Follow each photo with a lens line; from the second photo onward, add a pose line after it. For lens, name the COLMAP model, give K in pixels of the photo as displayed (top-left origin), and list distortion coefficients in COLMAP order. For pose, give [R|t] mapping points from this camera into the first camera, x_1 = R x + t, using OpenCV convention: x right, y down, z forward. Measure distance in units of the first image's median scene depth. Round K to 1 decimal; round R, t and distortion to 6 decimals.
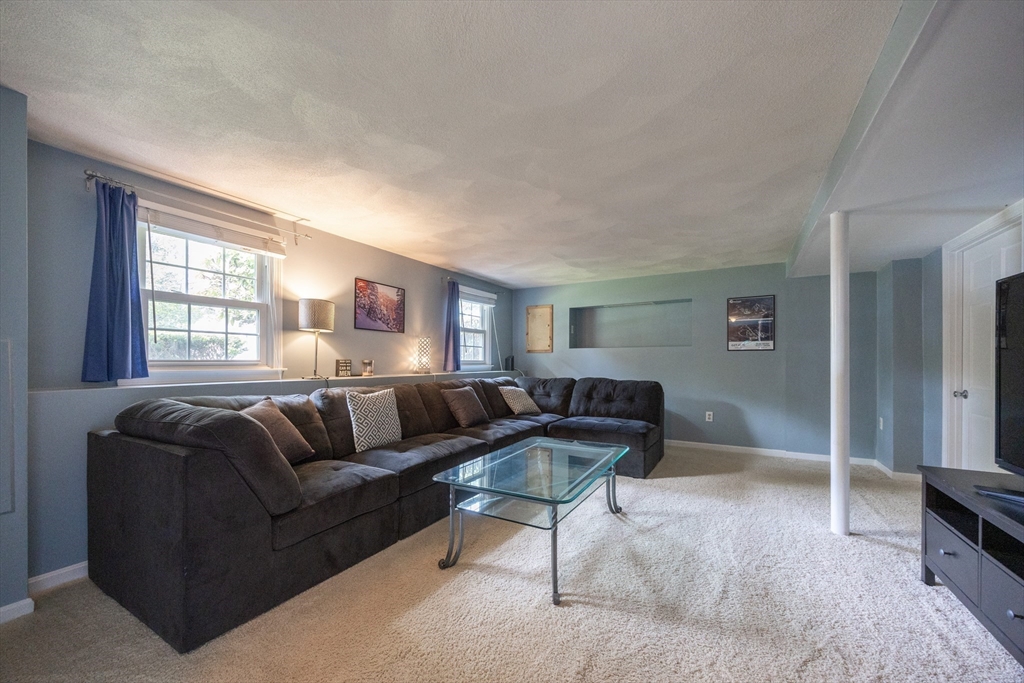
lens RADIAL K [[398.6, 0, 505.4], [0, 398.6, 357.0], [0, 0, 1]] dist [-0.000596, -0.000648]
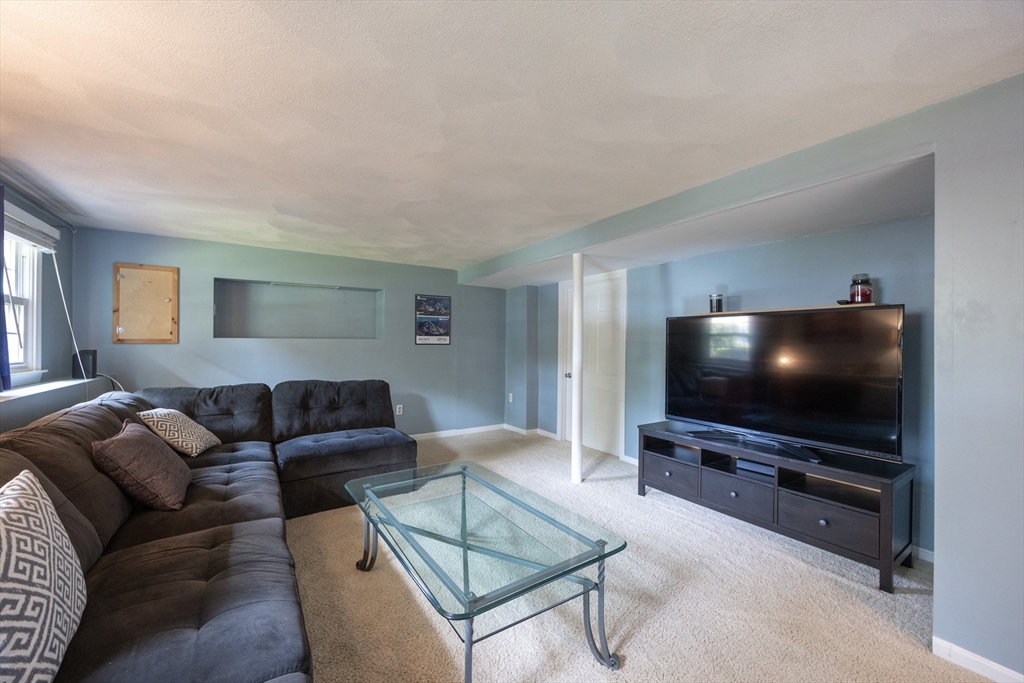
lens RADIAL K [[398.6, 0, 513.3], [0, 398.6, 346.0], [0, 0, 1]] dist [-0.000596, -0.000648]
pose [[0.443802, -0.004244, 0.896115, -0.287300], [-0.013232, 0.999849, 0.011289, -0.028895], [-0.896027, -0.016867, 0.443679, 0.324814]]
